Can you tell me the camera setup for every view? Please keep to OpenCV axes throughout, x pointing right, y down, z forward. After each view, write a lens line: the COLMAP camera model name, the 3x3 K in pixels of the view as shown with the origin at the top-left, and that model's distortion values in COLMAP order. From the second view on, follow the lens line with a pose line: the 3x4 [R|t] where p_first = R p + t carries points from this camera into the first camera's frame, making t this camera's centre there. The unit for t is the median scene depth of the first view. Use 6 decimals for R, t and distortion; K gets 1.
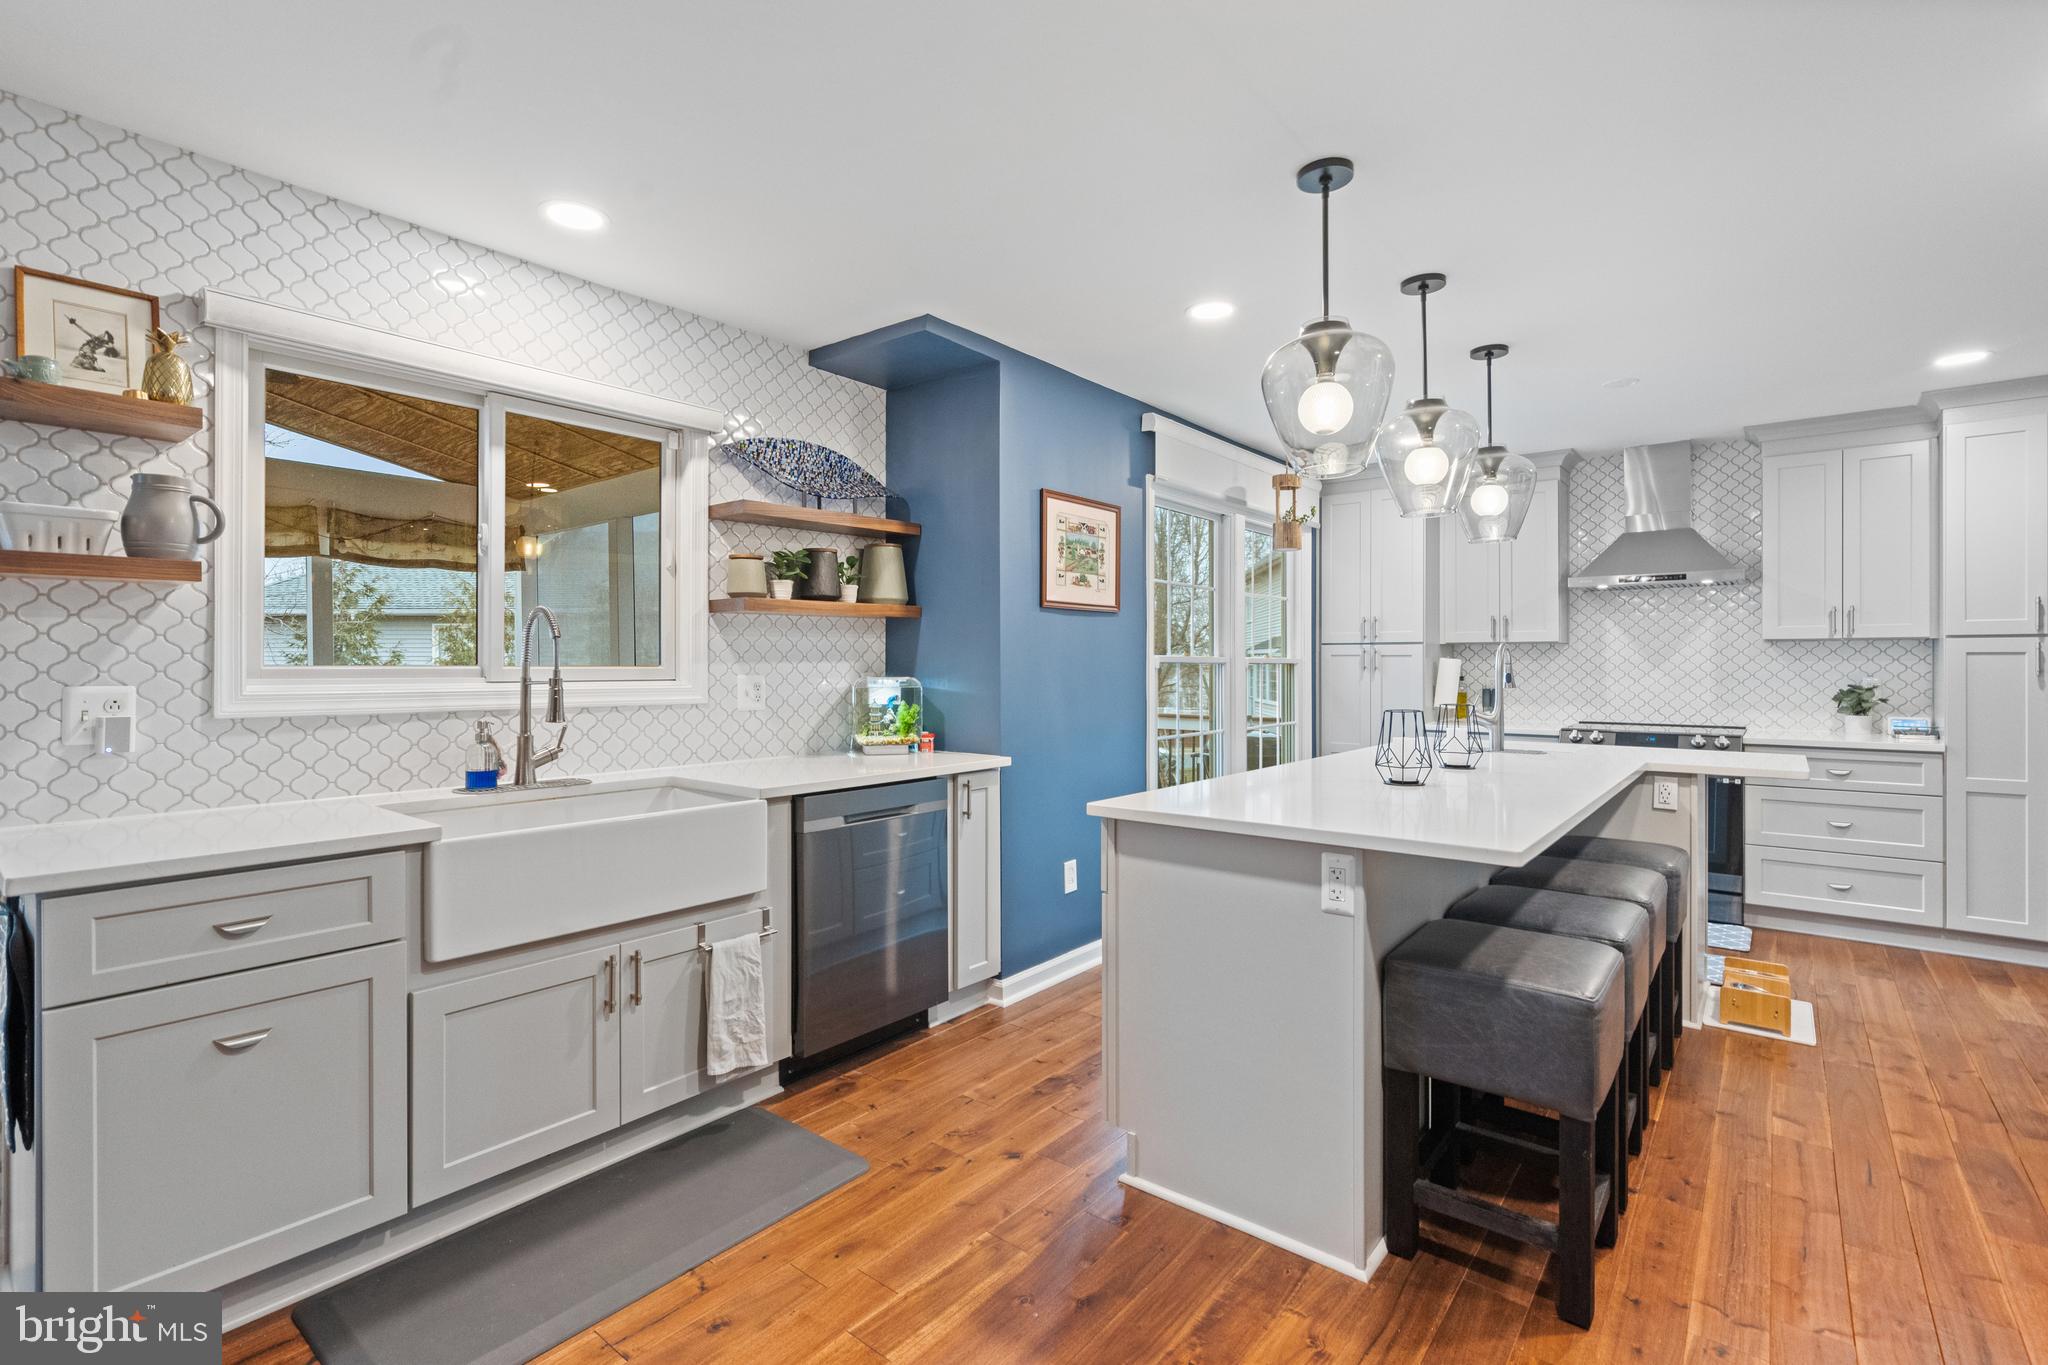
lens RADIAL K [[941.7, 0, 1026.3], [0, 941.7, 664.6], [0, 0, 1]] dist [-0.000058, -0.000173]
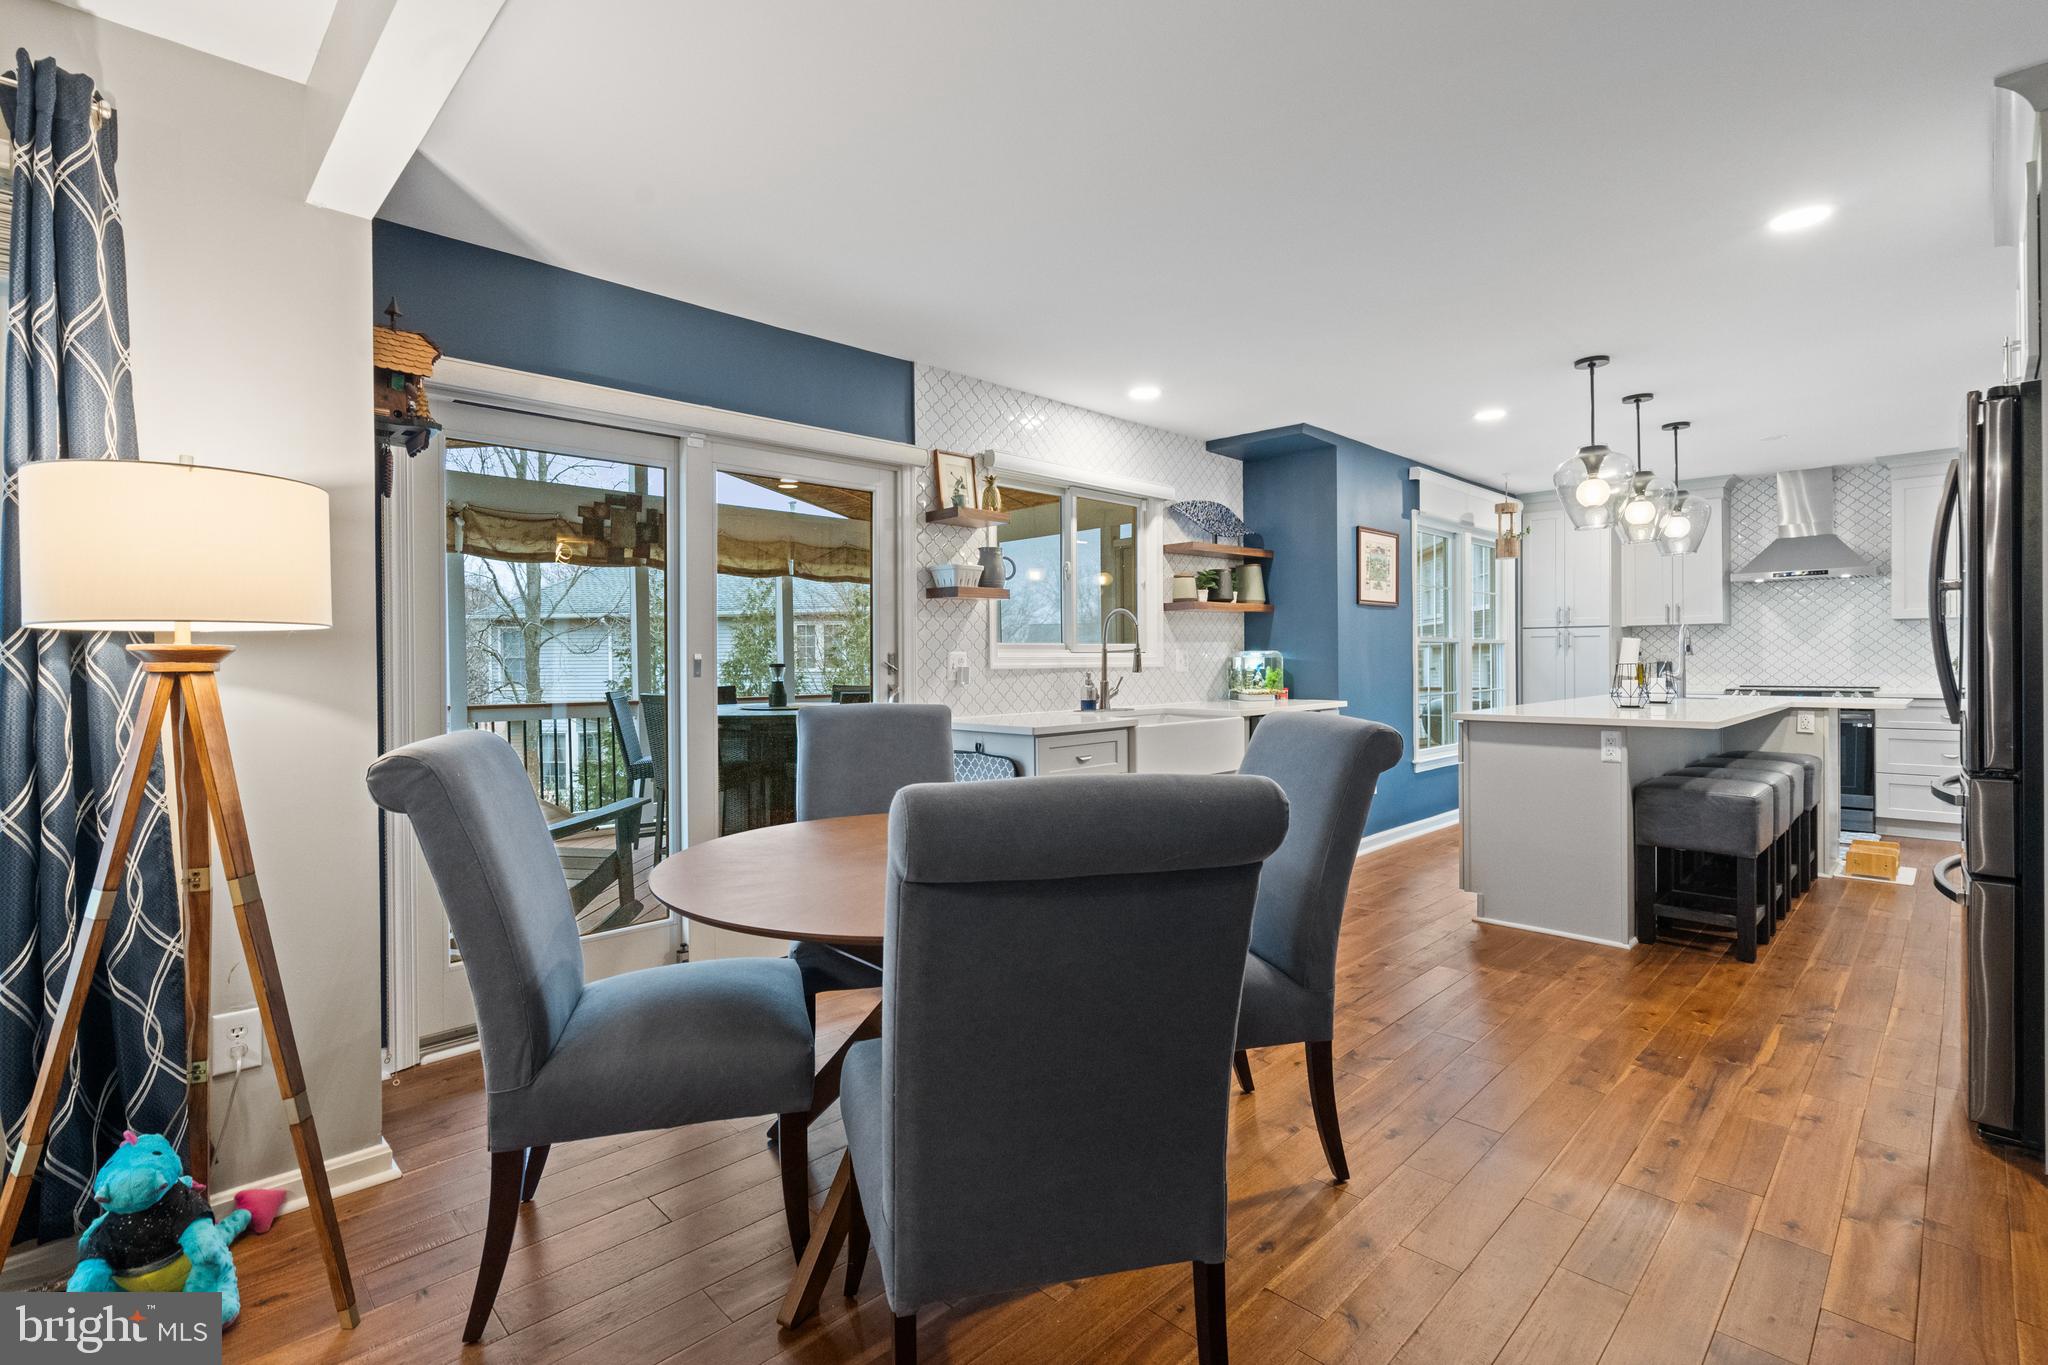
lens RADIAL K [[941.7, 0, 1023.1], [0, 941.7, 666.0], [0, 0, 1]] dist [-0.000058, -0.000173]
pose [[0.993372, -0.008695, -0.114612, -0.346270], [0.009455, 0.999937, 0.006093, 0.024230], [0.114552, -0.007136, 0.993392, -0.566251]]
